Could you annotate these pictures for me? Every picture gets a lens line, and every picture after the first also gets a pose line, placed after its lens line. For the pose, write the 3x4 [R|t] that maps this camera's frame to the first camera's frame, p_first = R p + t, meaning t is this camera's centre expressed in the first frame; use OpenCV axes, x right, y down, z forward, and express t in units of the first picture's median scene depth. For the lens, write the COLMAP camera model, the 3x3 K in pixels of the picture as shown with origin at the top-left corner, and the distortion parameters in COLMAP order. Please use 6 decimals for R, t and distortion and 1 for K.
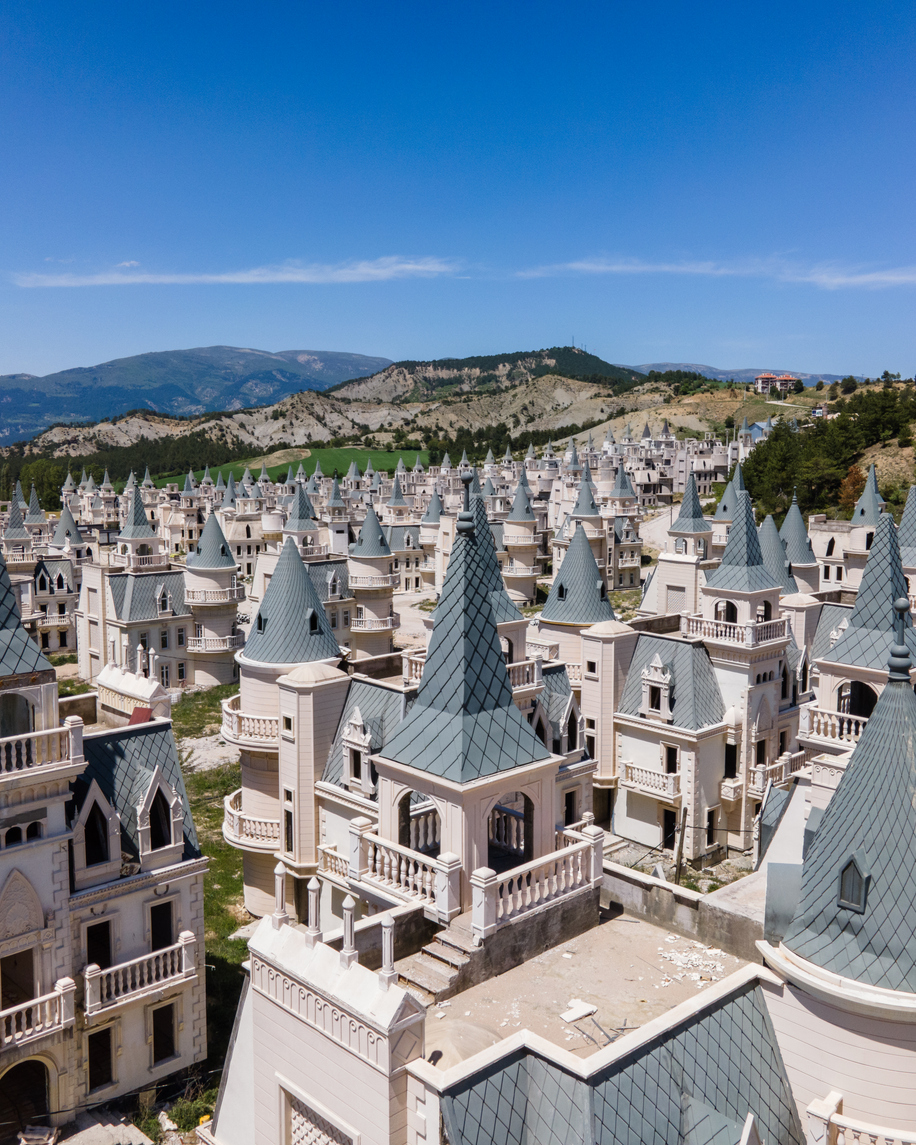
lens RADIAL K [[1123.2, 0, 501.5], [0, 1123.2, 571.7], [0, 0, 1]] dist [0.048335, 0.000000]
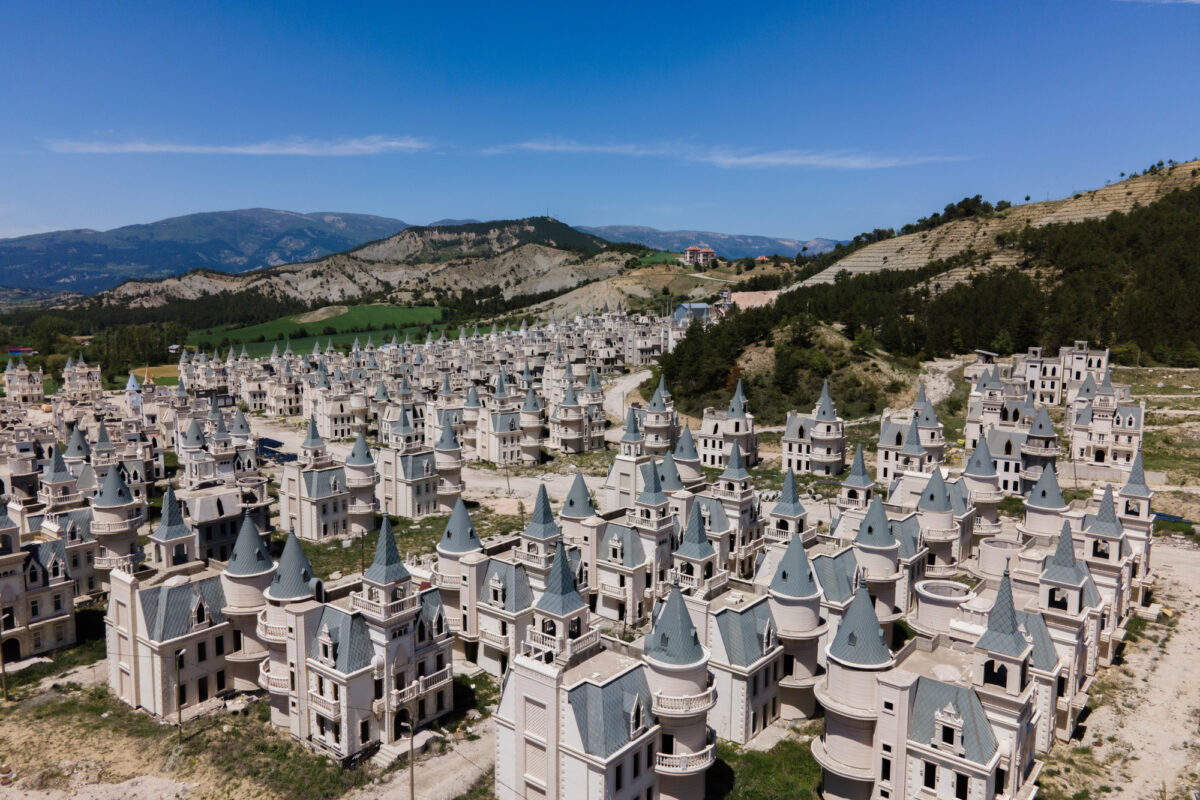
lens RADIAL K [[881.7, 0, 597.9], [0, 881.7, 398.6], [0, 0, 1]] dist [0.043466, 0.009789]
pose [[0.992893, -0.014110, 0.118173, -0.034961], [0.012570, 0.999826, 0.013767, -0.077168], [-0.118347, -0.012183, 0.992898, -0.257429]]
